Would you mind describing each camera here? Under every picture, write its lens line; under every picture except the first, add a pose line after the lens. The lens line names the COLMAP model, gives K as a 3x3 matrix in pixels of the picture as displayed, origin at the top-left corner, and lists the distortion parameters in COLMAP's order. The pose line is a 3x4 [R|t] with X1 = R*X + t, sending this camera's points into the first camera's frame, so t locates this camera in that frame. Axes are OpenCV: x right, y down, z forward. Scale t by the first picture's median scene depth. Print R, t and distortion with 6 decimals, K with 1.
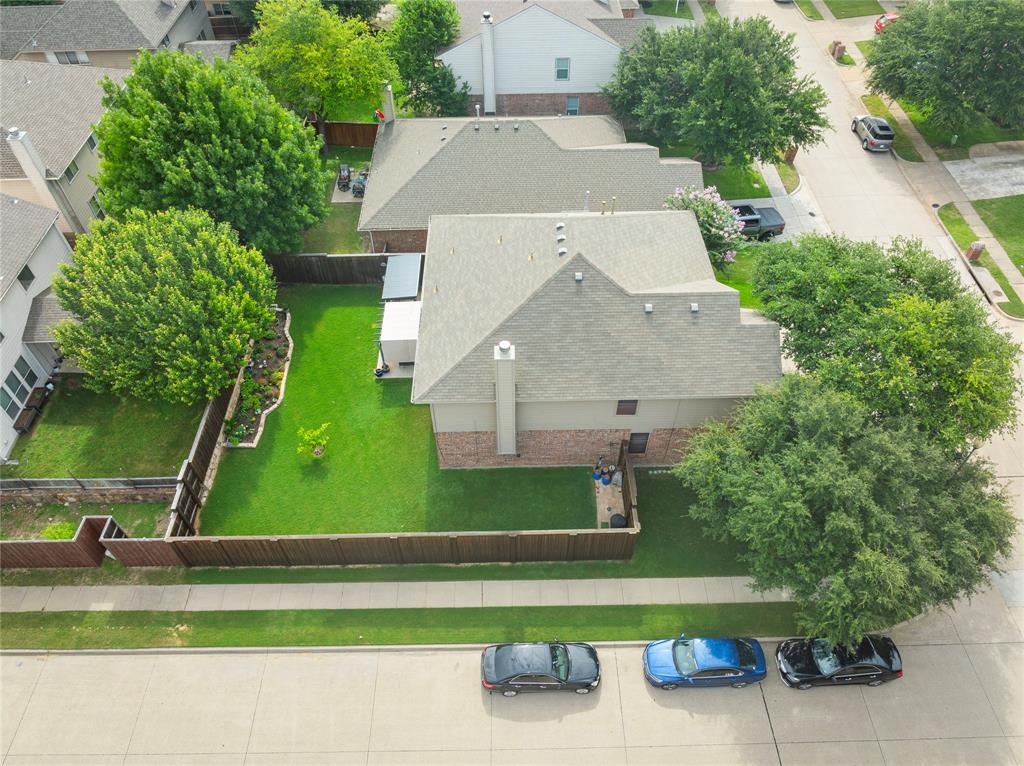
lens RADIAL K [[725.8, 0, 516.0], [0, 725.8, 384.3], [0, 0, 1]] dist [-0.029697, 0.016662]
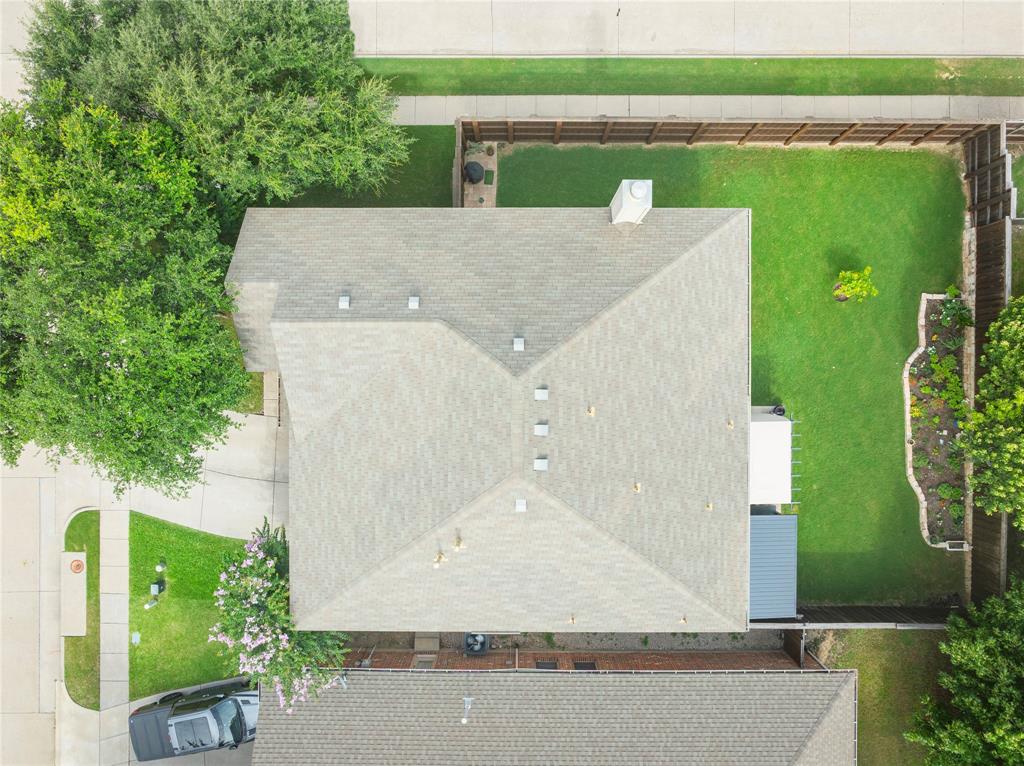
lens RADIAL K [[725.8, 0, 512.5], [0, 725.8, 384.4], [0, 0, 1]] dist [-0.029697, 0.016662]
pose [[-0.999626, -0.023423, 0.014099, 0.071327], [0.026892, -0.749625, 0.661317, -0.514130], [-0.004922, 0.661448, 0.749974, 0.478393]]
